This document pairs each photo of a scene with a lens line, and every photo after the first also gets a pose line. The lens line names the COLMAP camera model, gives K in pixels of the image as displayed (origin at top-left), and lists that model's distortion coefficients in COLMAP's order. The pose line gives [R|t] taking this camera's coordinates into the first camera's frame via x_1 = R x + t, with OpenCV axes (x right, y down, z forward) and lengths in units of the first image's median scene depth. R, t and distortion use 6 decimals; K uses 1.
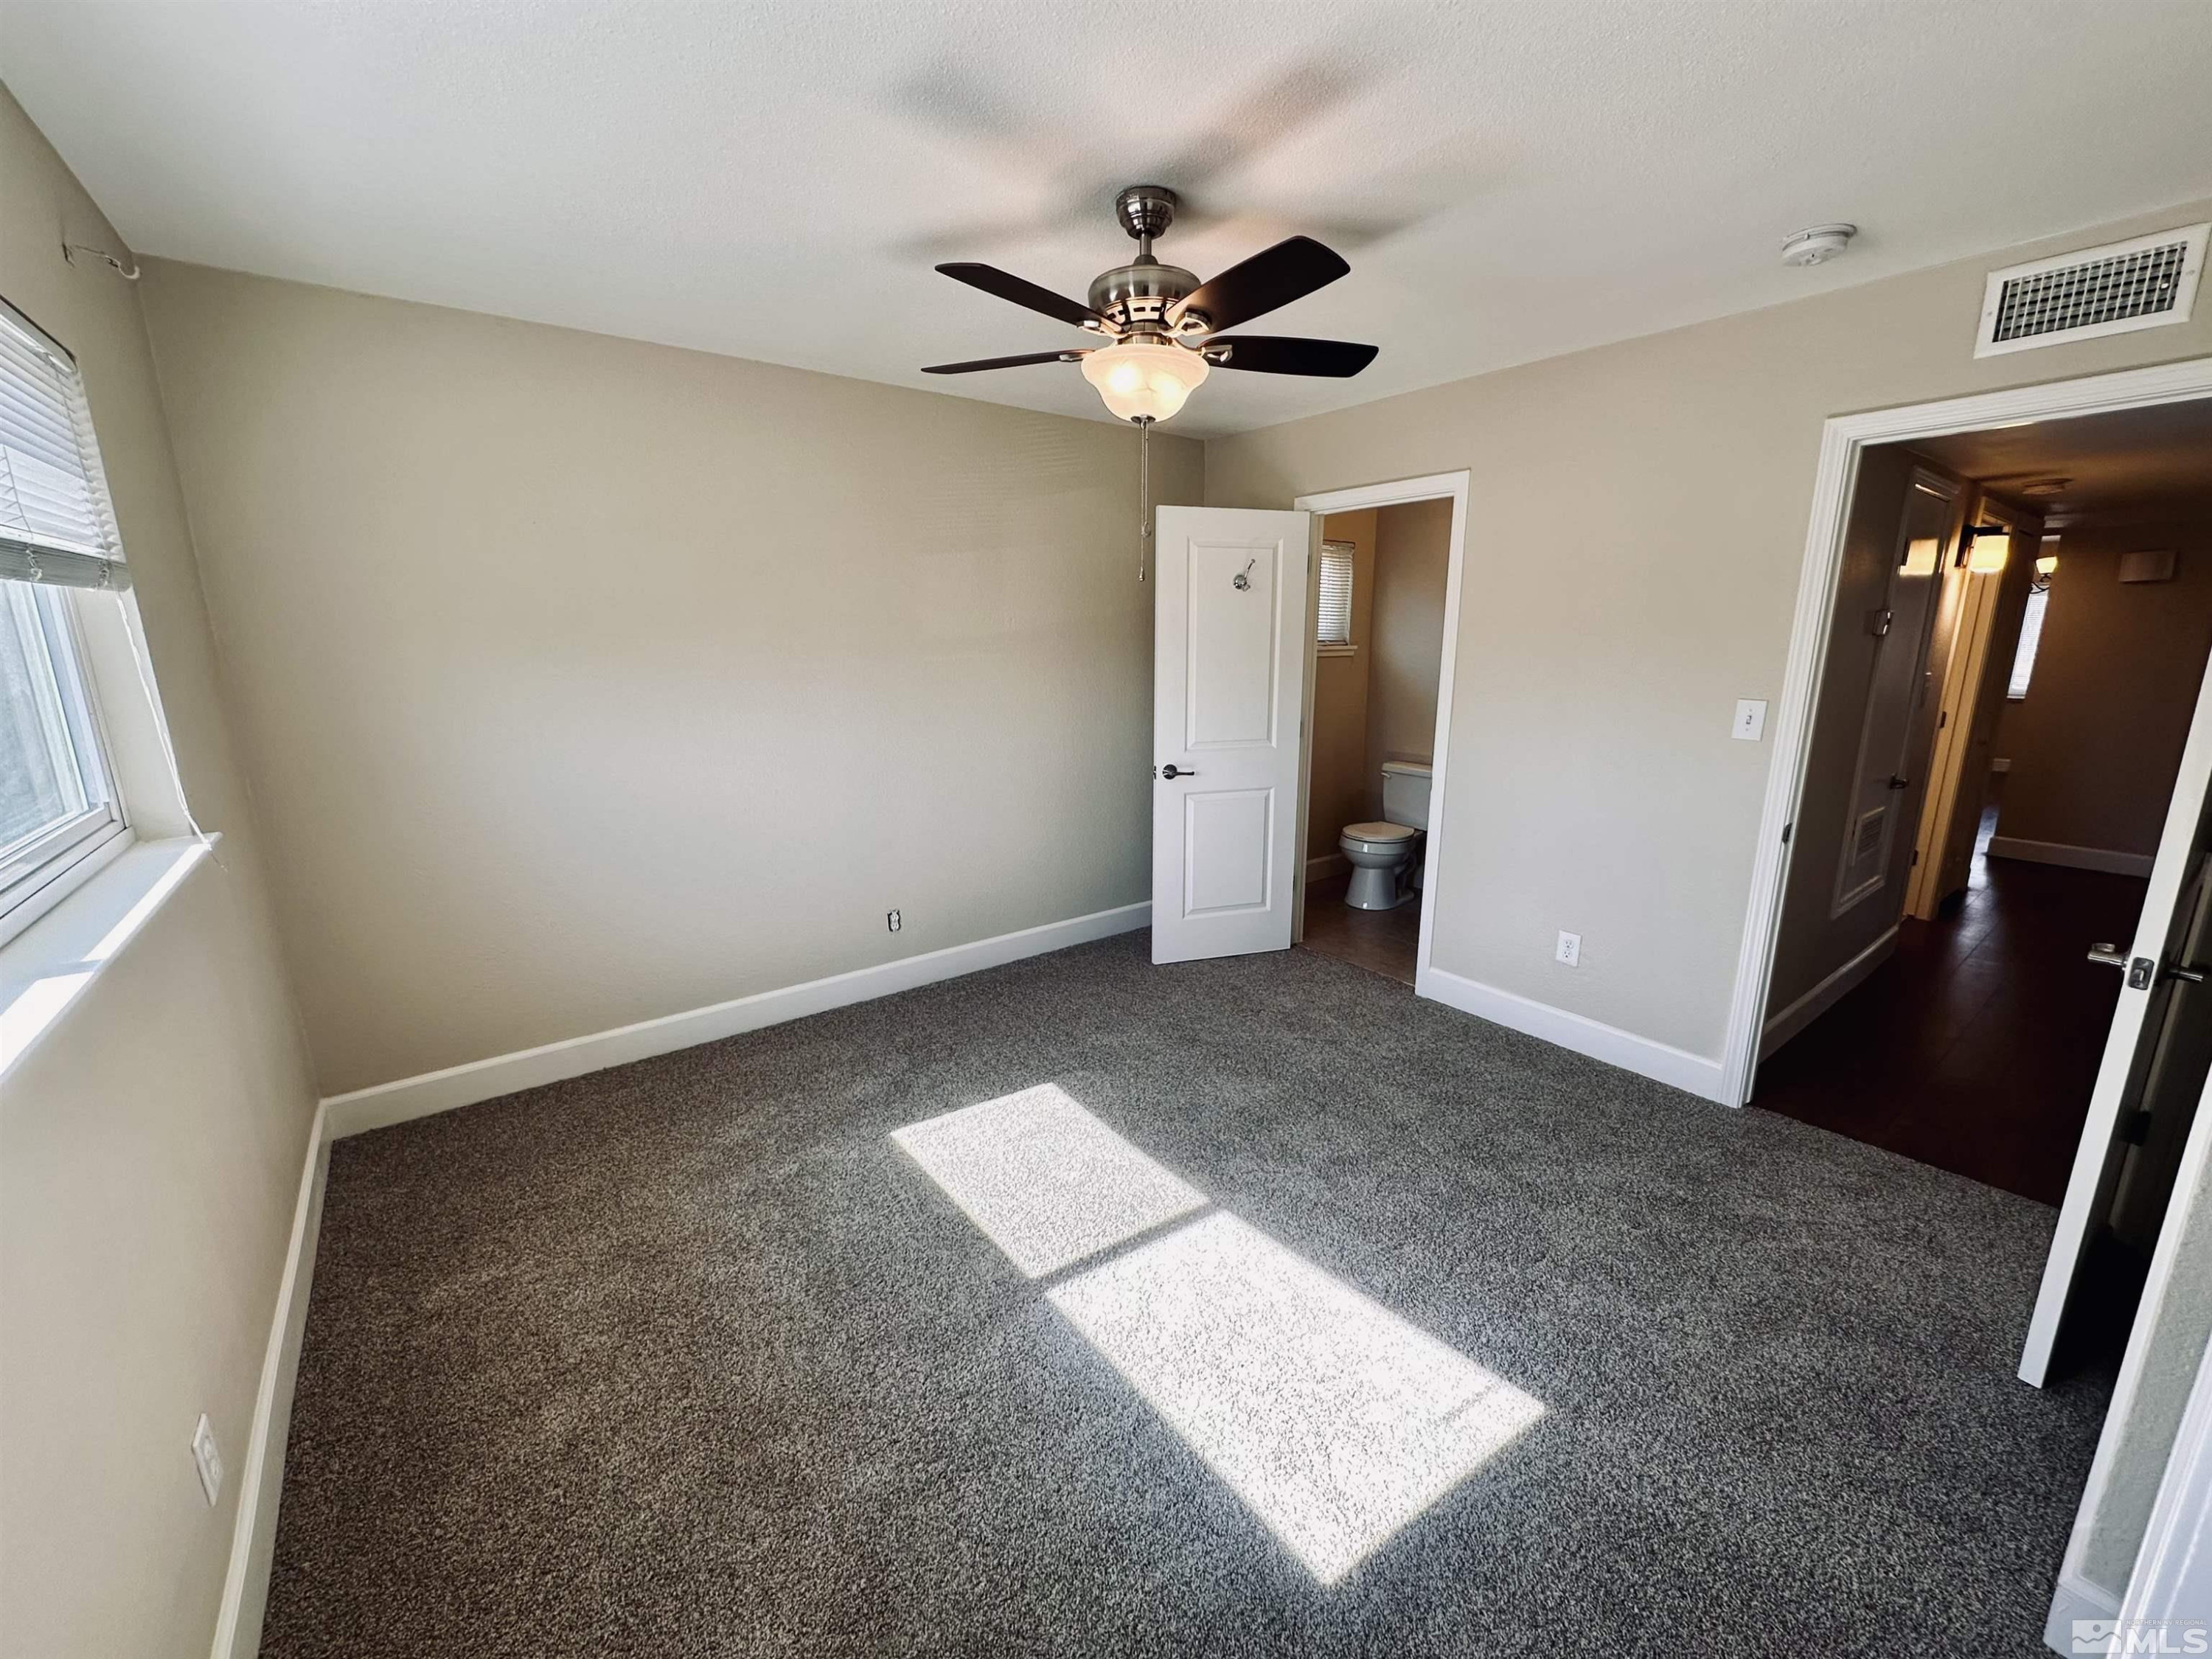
lens RADIAL K [[881.0, 0, 1109.2], [0, 881.0, 828.7], [0, 0, 1]] dist [-0.002696, 0.000100]
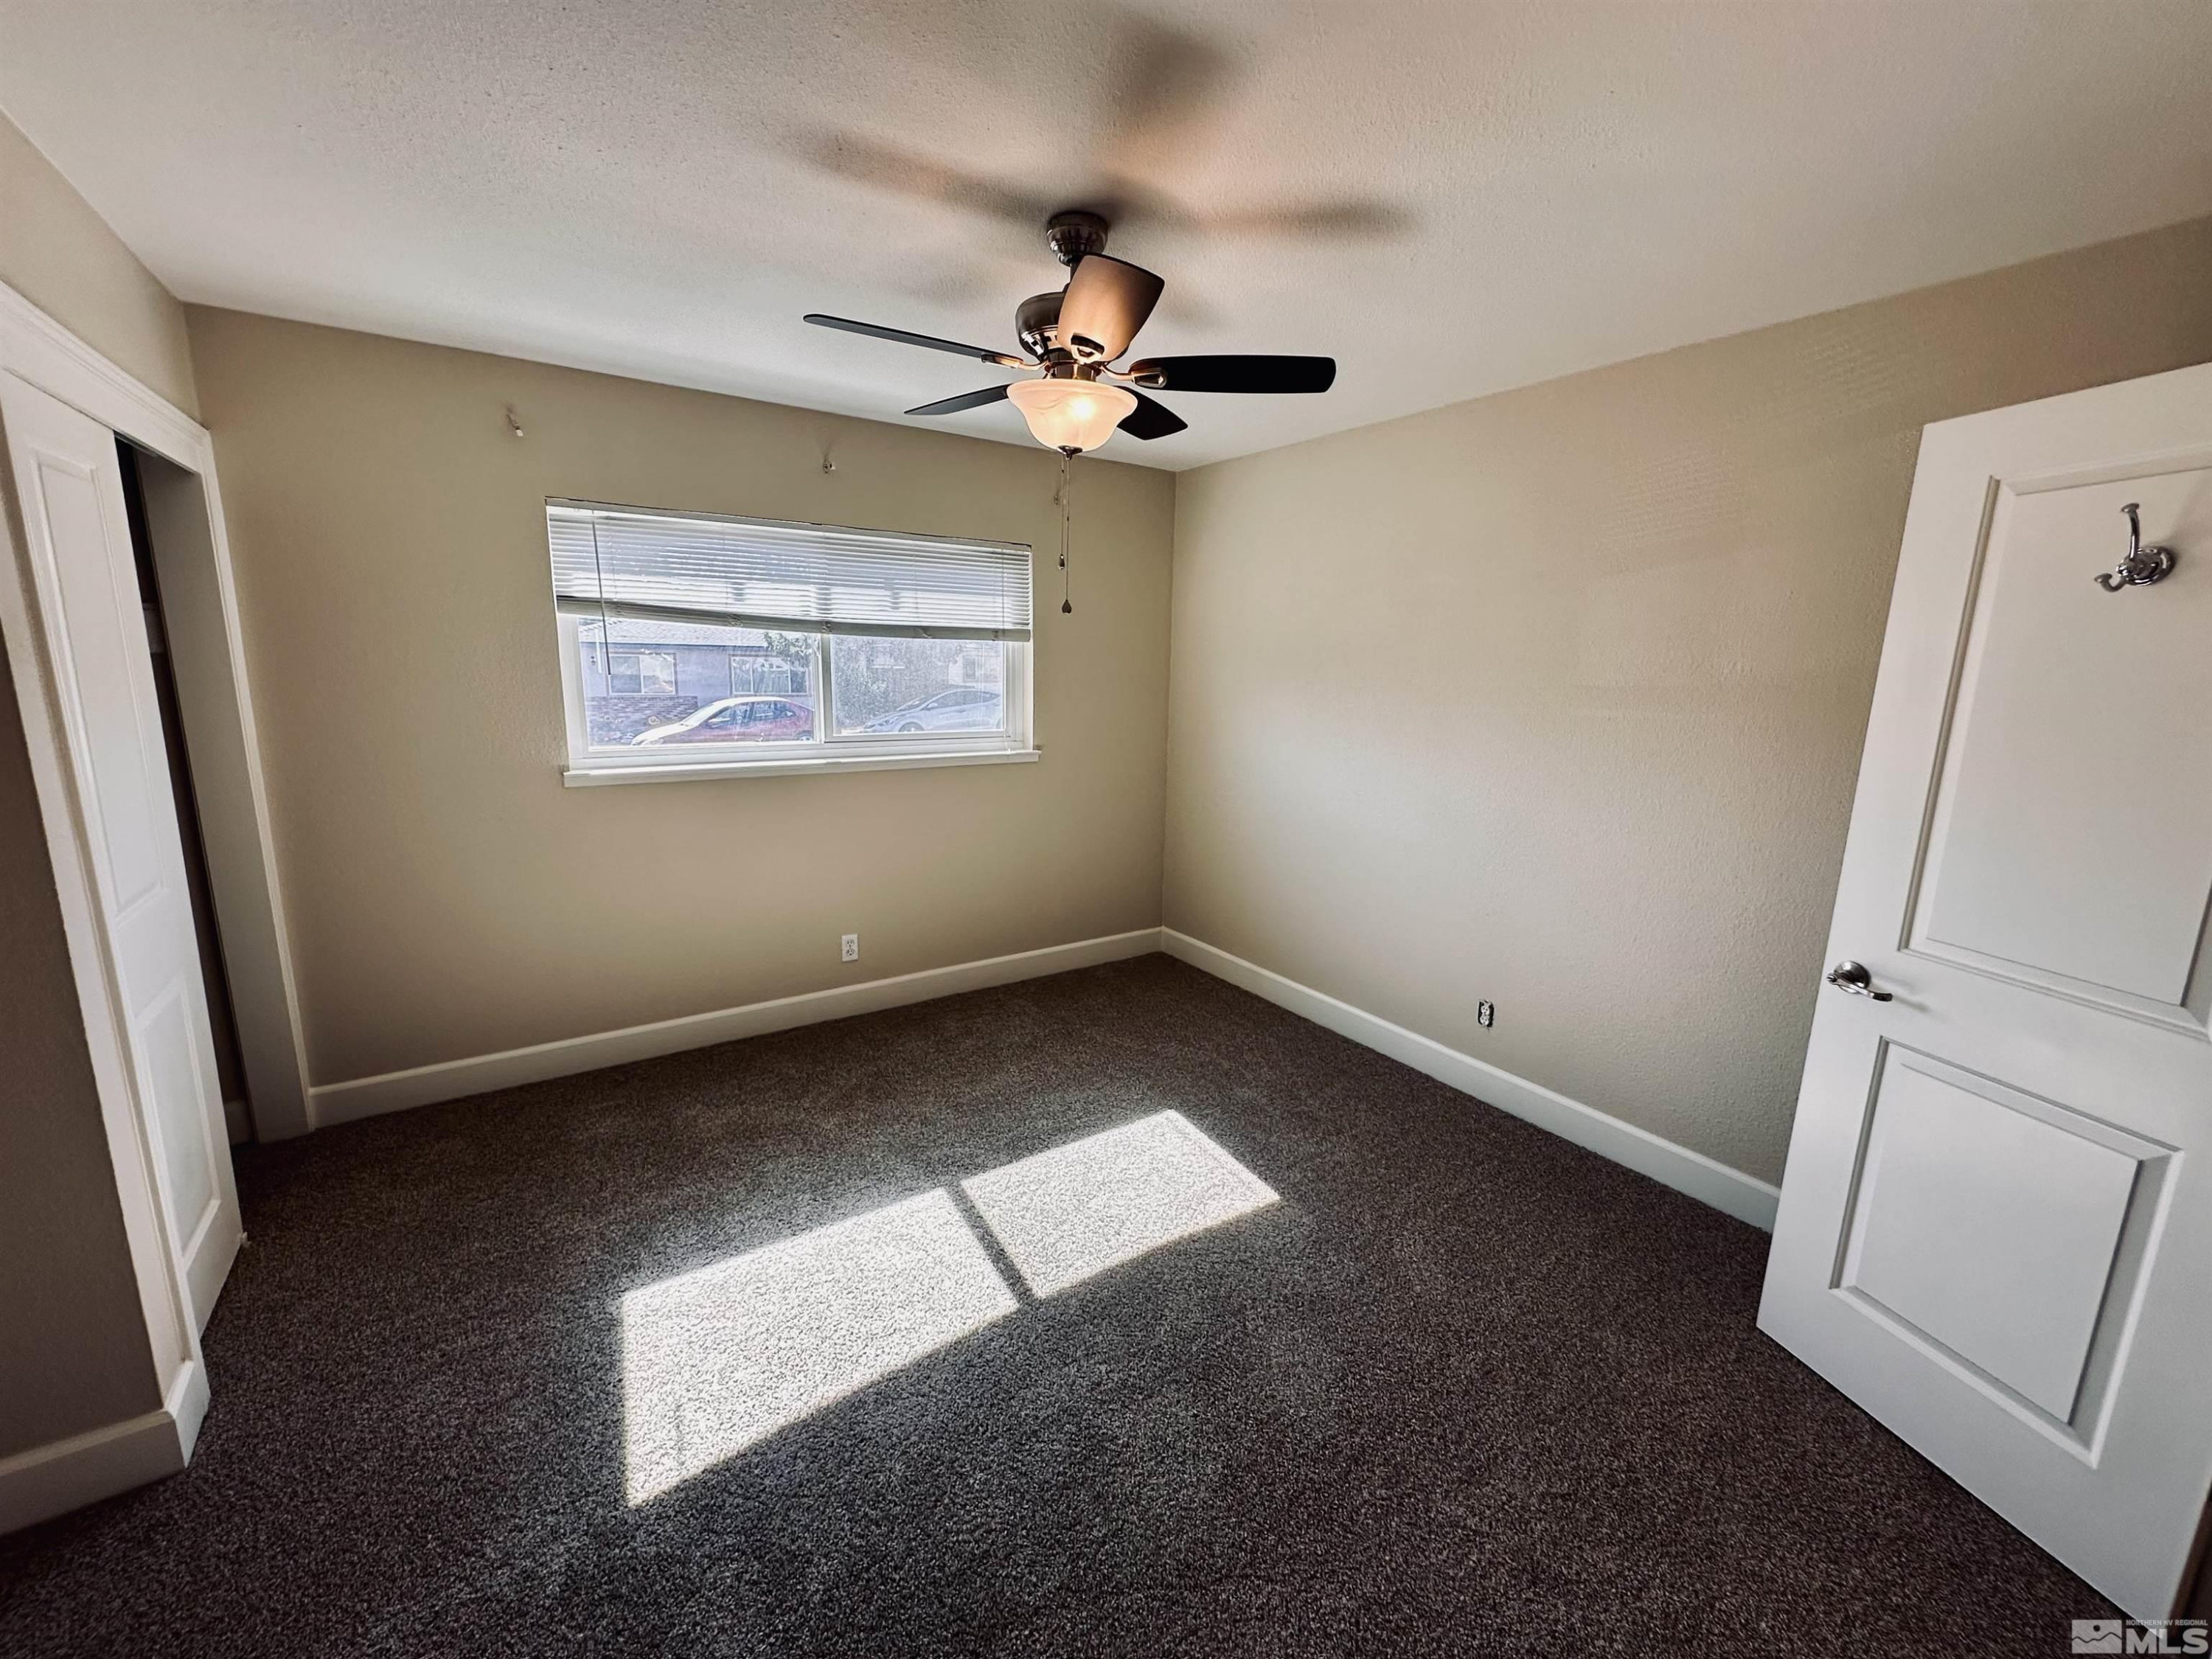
lens RADIAL K [[881.0, 0, 1109.2], [0, 881.0, 828.7], [0, 0, 1]] dist [-0.002696, 0.000100]
pose [[-0.062207, 0.192131, -0.979396, 0.640025], [-0.242490, 0.948983, 0.201567, -0.163862], [0.968157, 0.250033, -0.012444, 0.689724]]
